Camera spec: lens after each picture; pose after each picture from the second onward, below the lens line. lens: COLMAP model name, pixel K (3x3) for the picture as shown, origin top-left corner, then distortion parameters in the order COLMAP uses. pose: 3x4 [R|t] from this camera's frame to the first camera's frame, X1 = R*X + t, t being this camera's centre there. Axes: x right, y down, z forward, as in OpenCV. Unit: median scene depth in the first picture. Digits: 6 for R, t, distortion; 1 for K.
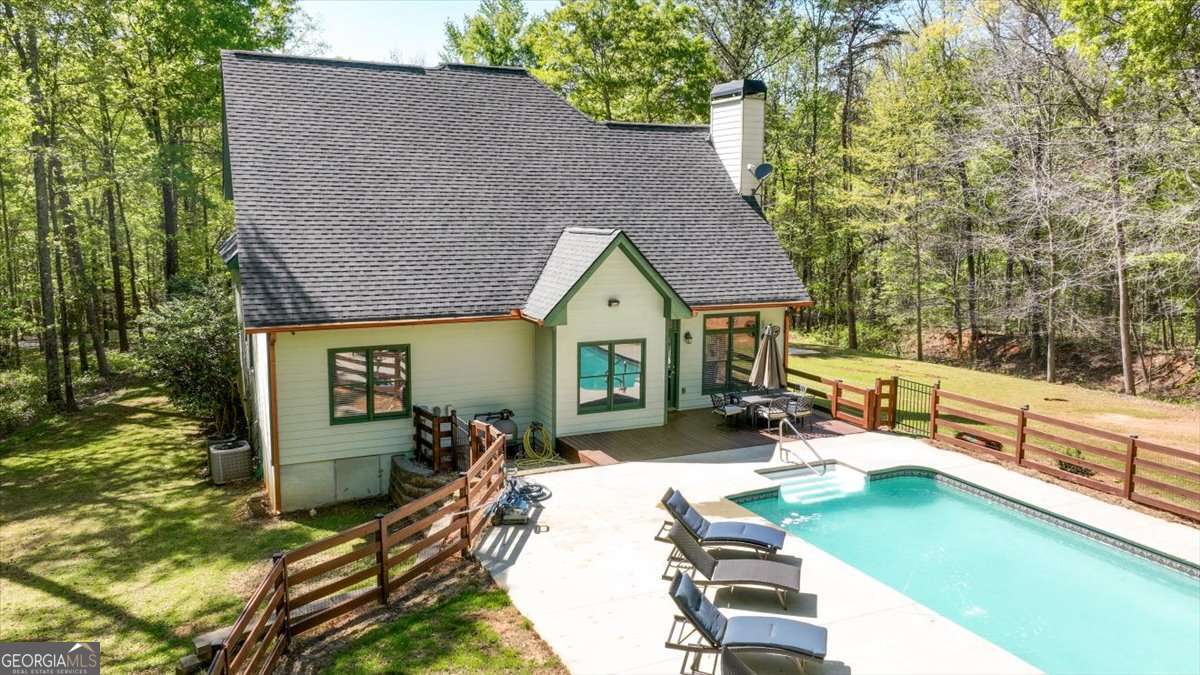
lens RADIAL K [[870.2, 0, 600.0], [0, 870.2, 337.5], [0, 0, 1]] dist [0.025271, 0.001279]
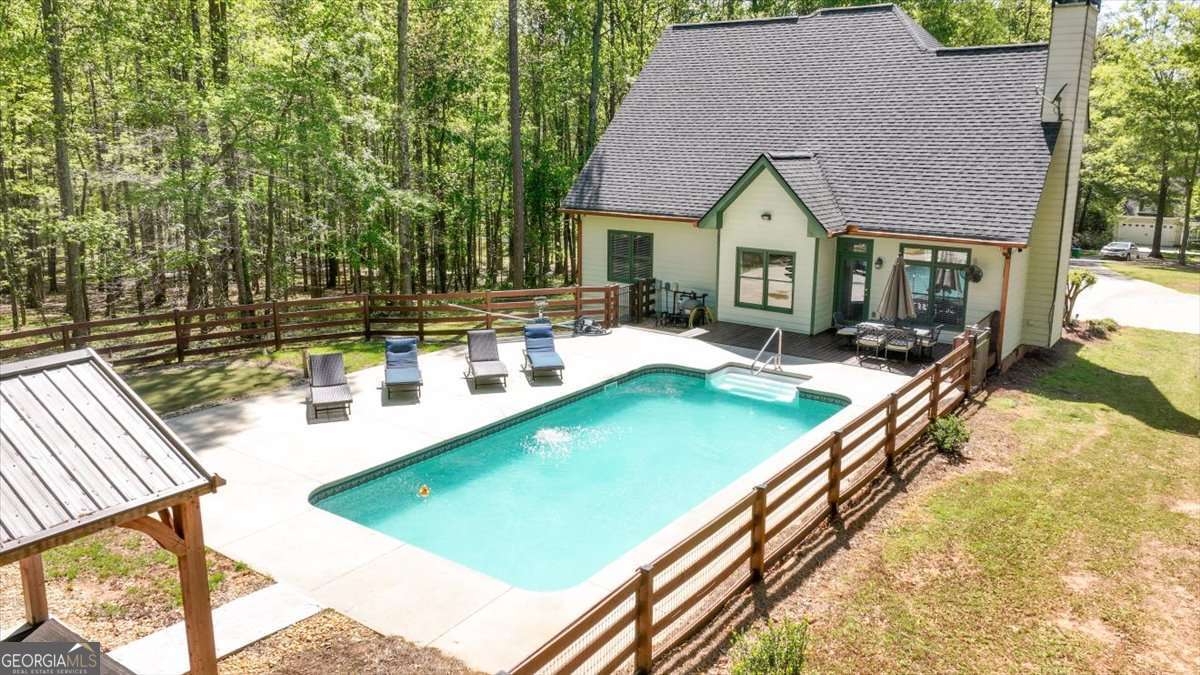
lens RADIAL K [[870.2, 0, 600.0], [0, 870.2, 337.5], [0, 0, 1]] dist [0.025271, 0.001279]
pose [[0.486123, 0.198863, -0.850963, 0.941539], [-0.134603, 0.979183, 0.151933, -0.029710], [0.863462, 0.040684, 0.502770, 0.221497]]
